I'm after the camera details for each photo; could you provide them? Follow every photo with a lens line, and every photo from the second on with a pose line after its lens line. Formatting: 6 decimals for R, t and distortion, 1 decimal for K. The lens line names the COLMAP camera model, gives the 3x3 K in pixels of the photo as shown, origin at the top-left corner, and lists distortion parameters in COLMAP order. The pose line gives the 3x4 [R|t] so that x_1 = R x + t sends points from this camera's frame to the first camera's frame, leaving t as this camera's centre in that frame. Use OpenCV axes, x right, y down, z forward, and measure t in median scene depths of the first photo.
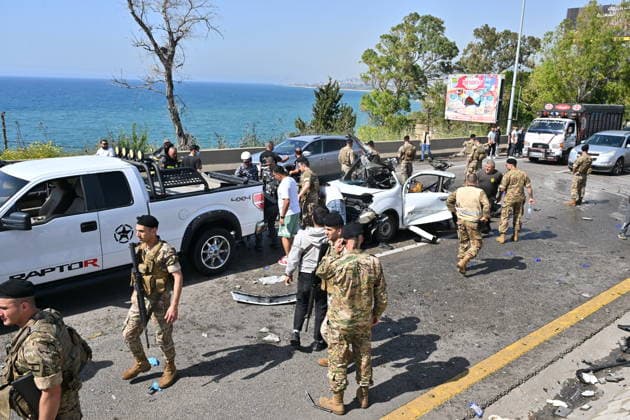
lens RADIAL K [[498.5, 0, 316.3], [0, 498.5, 218.5], [0, 0, 1]] dist [0.002025, 0.005998]
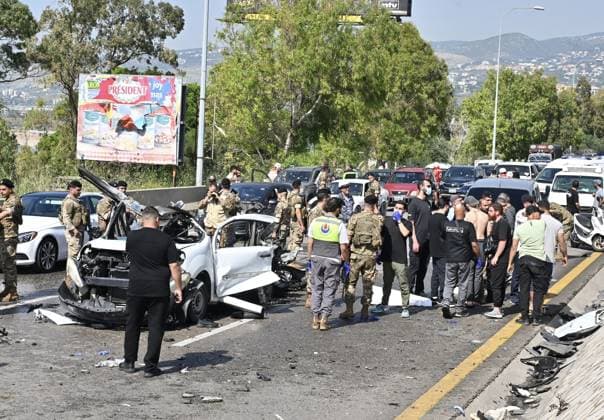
lens RADIAL K [[1207.6, 0, 302.0], [0, 1207.6, 210.0], [0, 0, 1]] dist [0.017649, 0.252893]
pose [[0.856865, -0.030736, 0.514623, -0.191976], [0.115104, 0.984429, -0.132856, 0.044008], [-0.502527, 0.173075, 0.847061, -0.157303]]
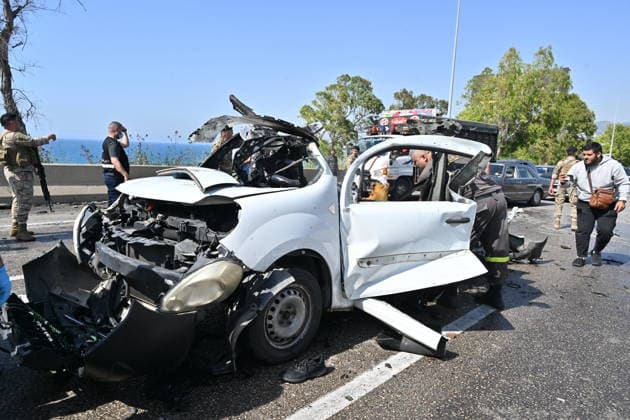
lens RADIAL K [[406.4, 0, 315.0], [0, 406.4, 210.0], [0, 0, 1]] dist [0.002213, 0.002295]
pose [[0.993503, -0.001365, 0.113798, 0.042406], [0.014296, 0.993505, -0.112888, -0.005052], [-0.112905, 0.113781, 0.987070, 0.248556]]
